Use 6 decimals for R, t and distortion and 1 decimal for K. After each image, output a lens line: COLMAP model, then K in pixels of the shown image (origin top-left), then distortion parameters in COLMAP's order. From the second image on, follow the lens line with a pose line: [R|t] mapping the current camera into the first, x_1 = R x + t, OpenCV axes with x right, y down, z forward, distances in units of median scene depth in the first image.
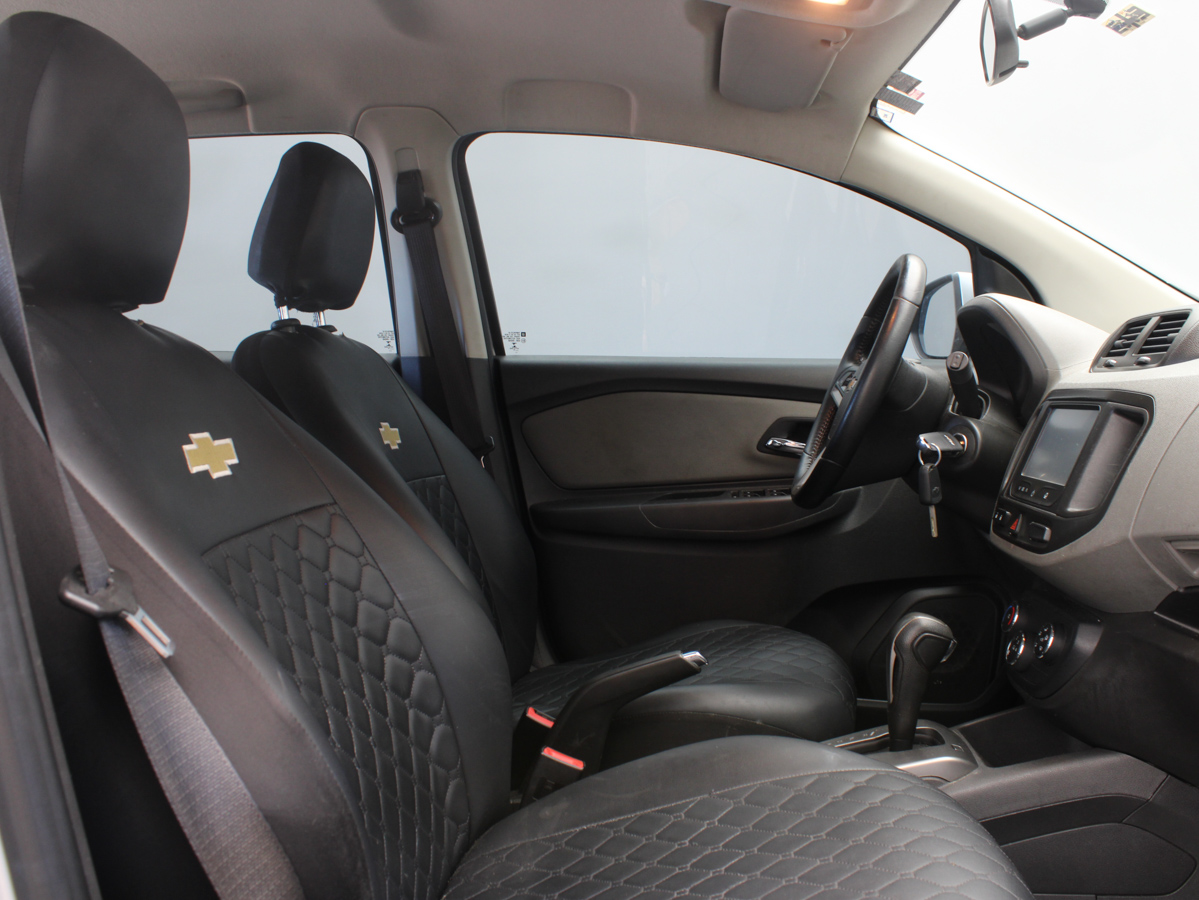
lens RADIAL K [[1033.5, 0, 599.5], [0, 1033.5, 450.0], [0, 0, 1]] dist [-0.164116, 0.113382]
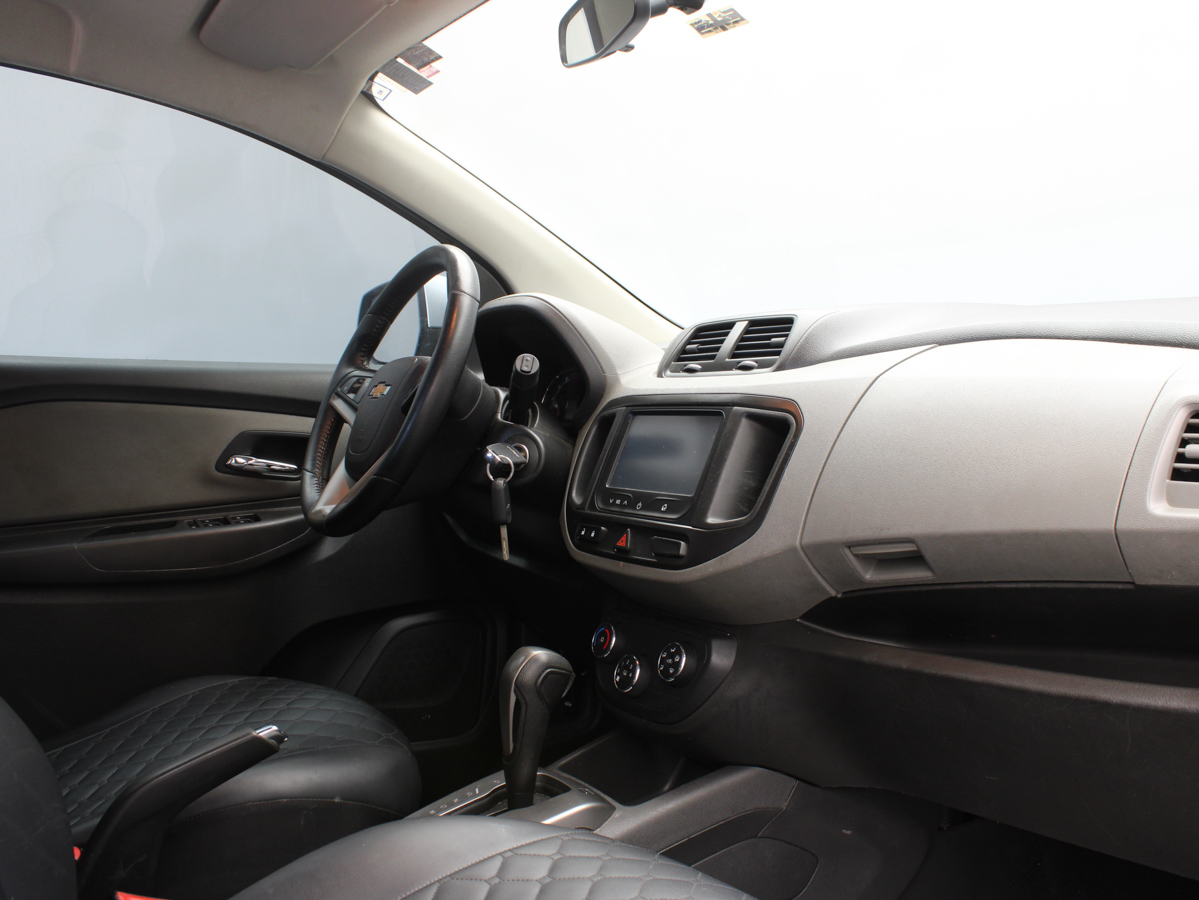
lens RADIAL K [[1098.4, 0, 599.5], [0, 1098.4, 450.0], [0, 0, 1]] dist [-0.172557, 0.164786]
pose [[0.820977, -0.020723, 0.570585, -0.167797], [0.029672, 0.999539, -0.006391, -0.003018], [-0.570190, 0.022177, 0.821214, 0.171661]]
